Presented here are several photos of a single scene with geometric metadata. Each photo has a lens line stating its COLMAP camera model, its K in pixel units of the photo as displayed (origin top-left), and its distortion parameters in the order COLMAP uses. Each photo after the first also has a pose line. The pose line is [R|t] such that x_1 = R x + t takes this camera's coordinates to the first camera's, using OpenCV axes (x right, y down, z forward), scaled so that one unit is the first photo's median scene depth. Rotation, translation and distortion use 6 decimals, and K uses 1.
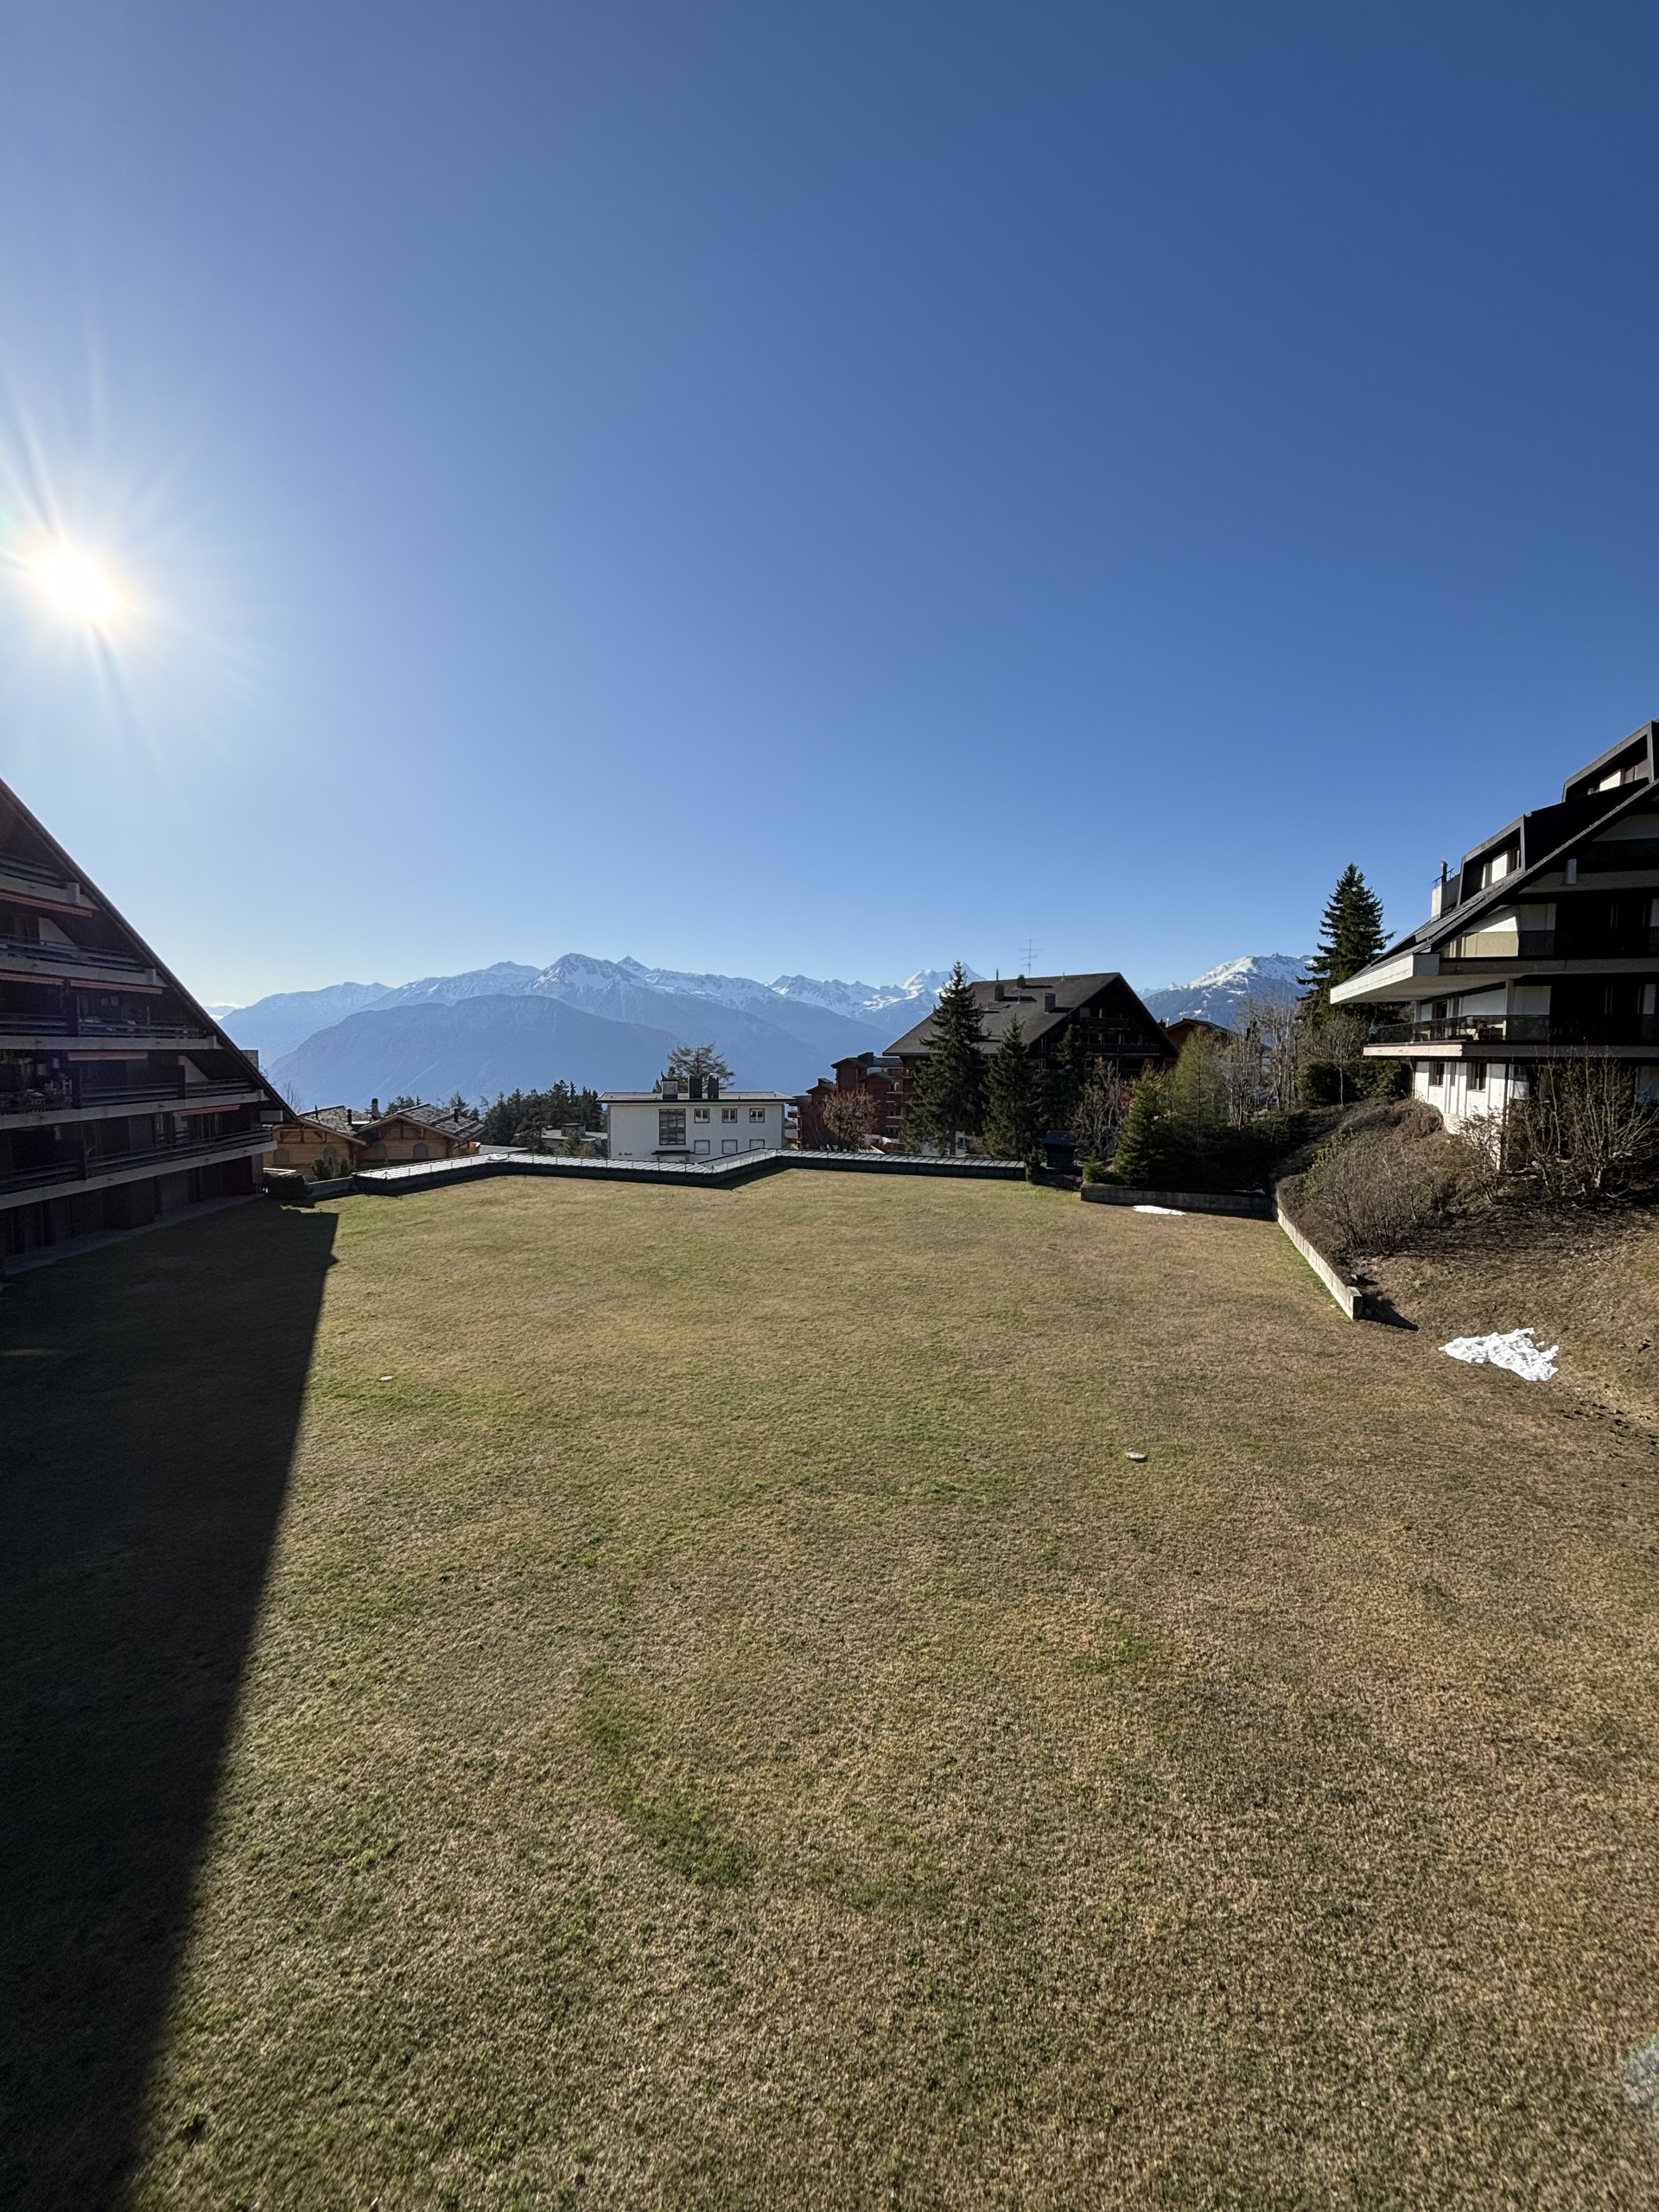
lens RADIAL K [[885.5, 0, 829.5], [0, 885.5, 1106.0], [0, 0, 1]] dist [0.001439, -0.001911]
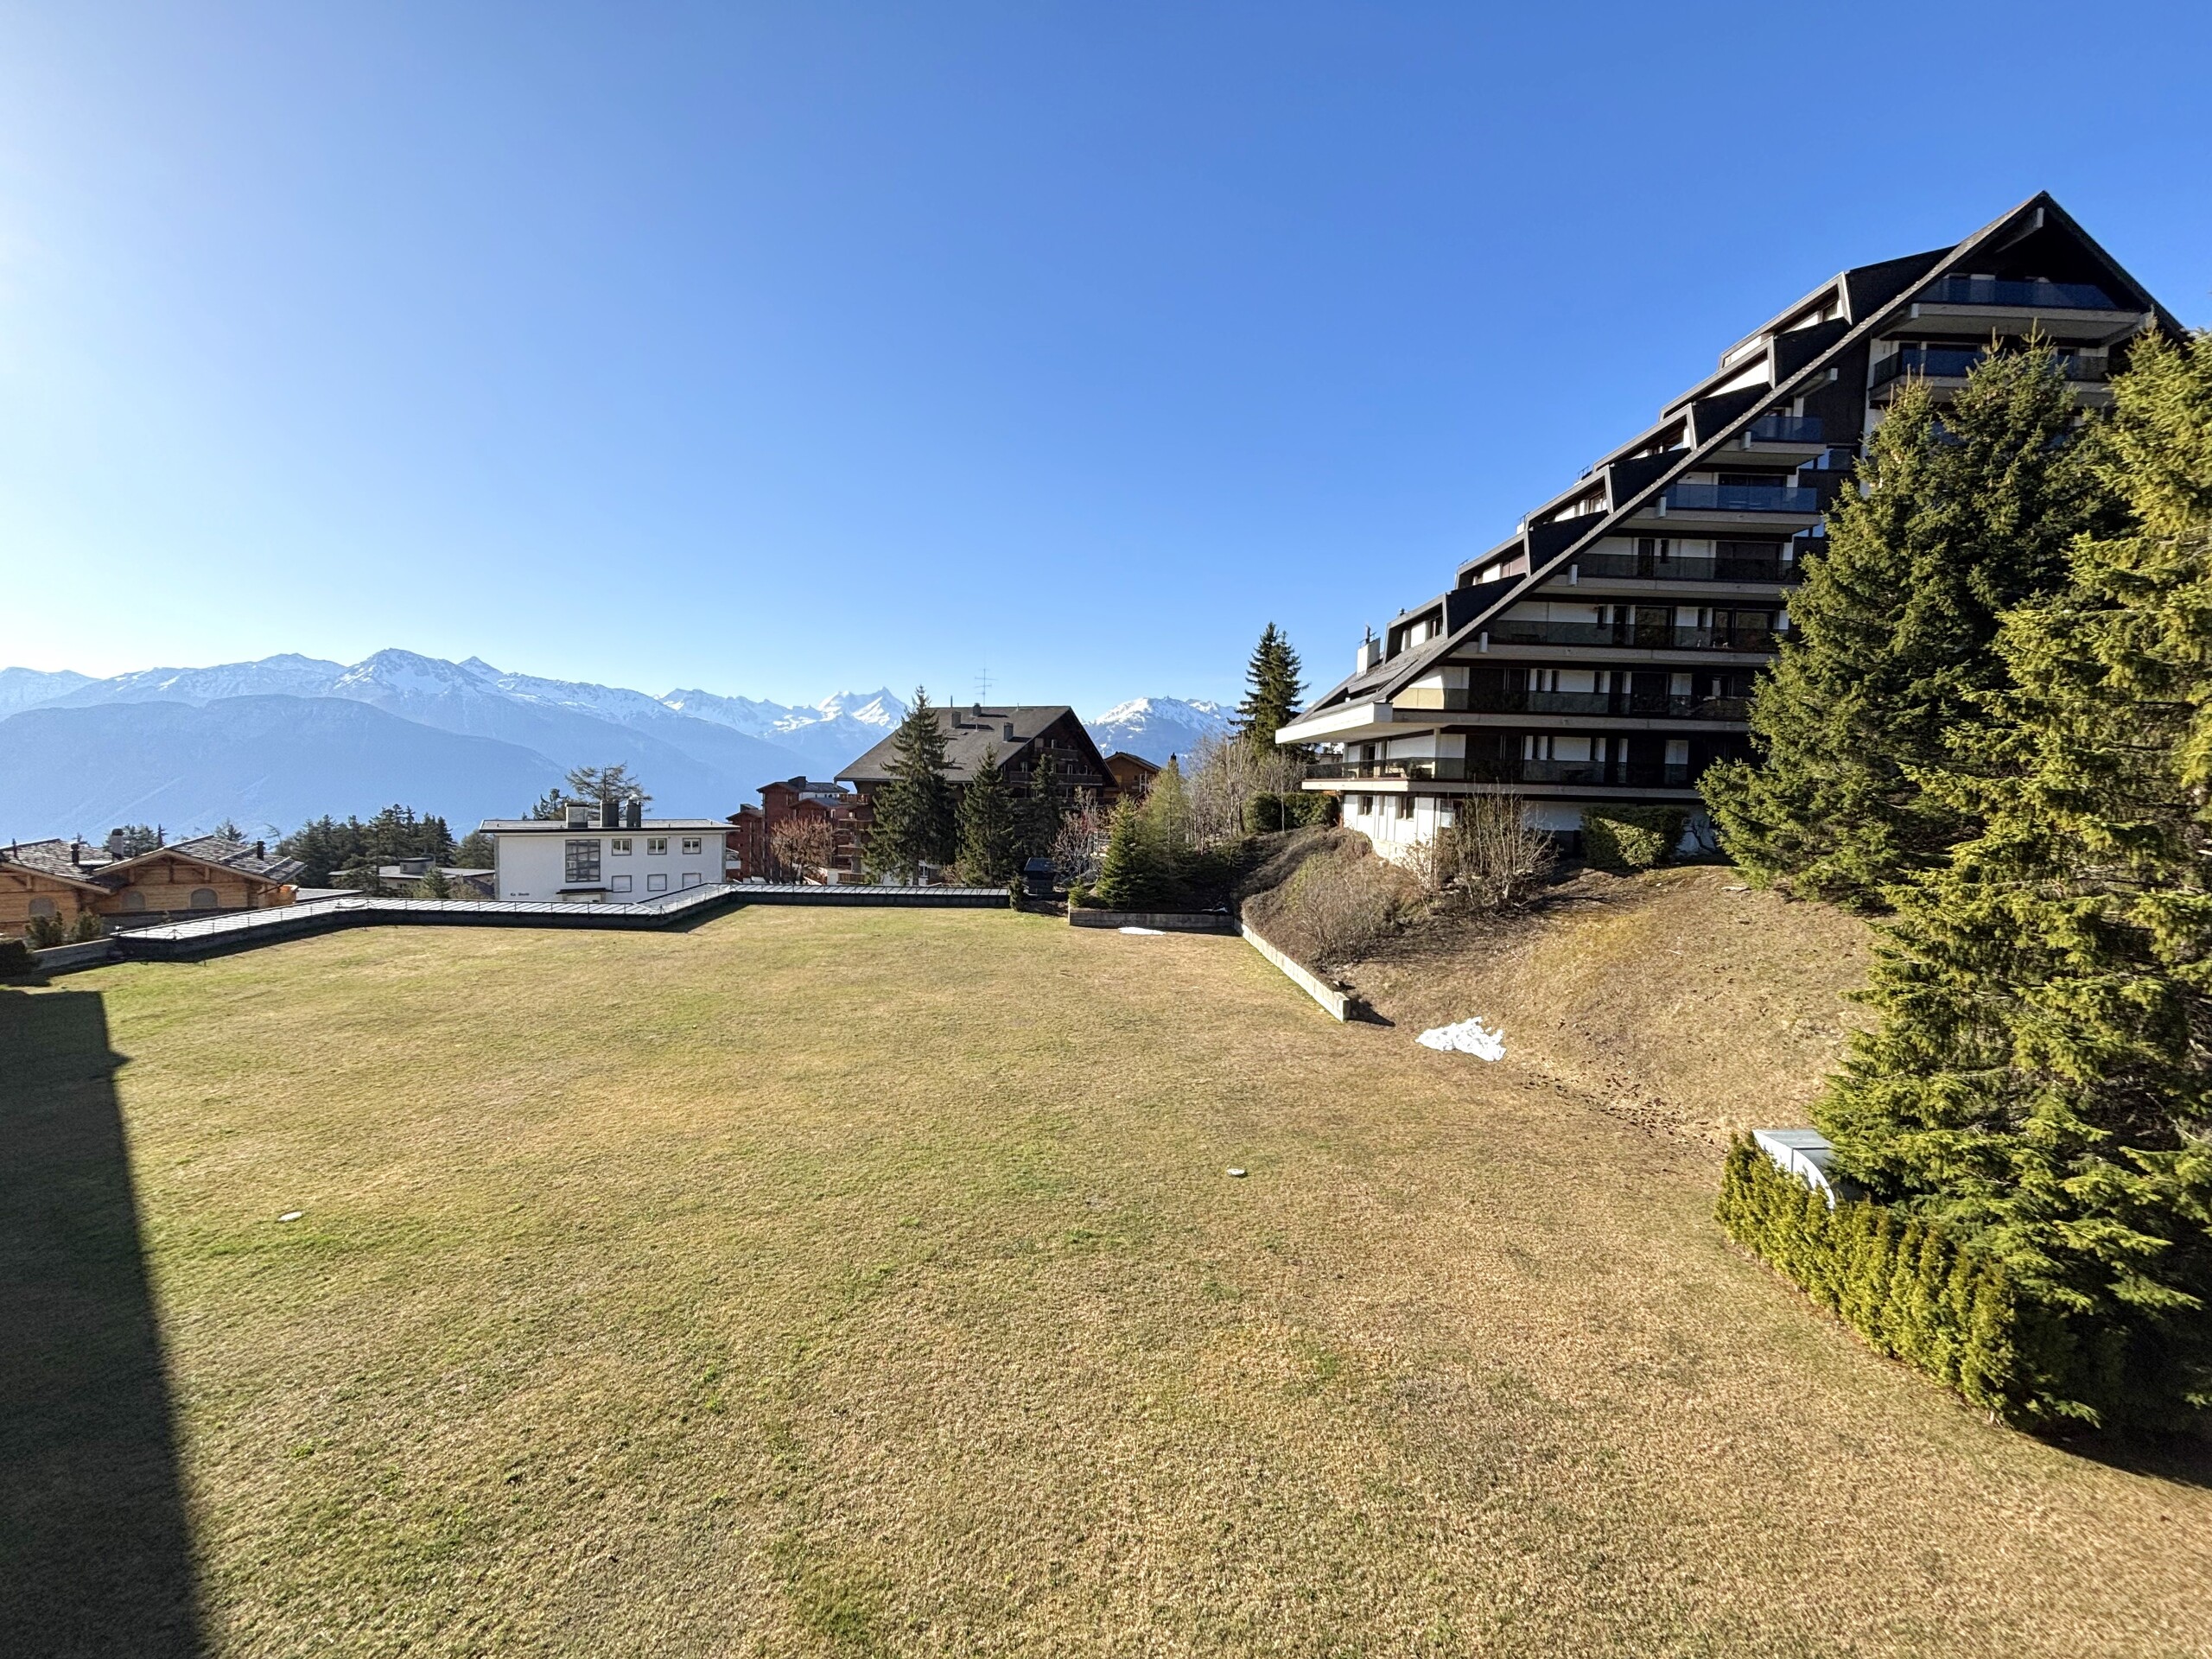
lens RADIAL K [[888.0, 0, 1105.0], [0, 888.0, 823.9], [0, 0, 1]] dist [-0.000401, -0.000256]
pose [[0.925724, -0.001495, 0.378196, -0.095436], [0.005326, 0.999945, -0.009082, -0.002768], [-0.378161, 0.010422, 0.925681, 0.043650]]
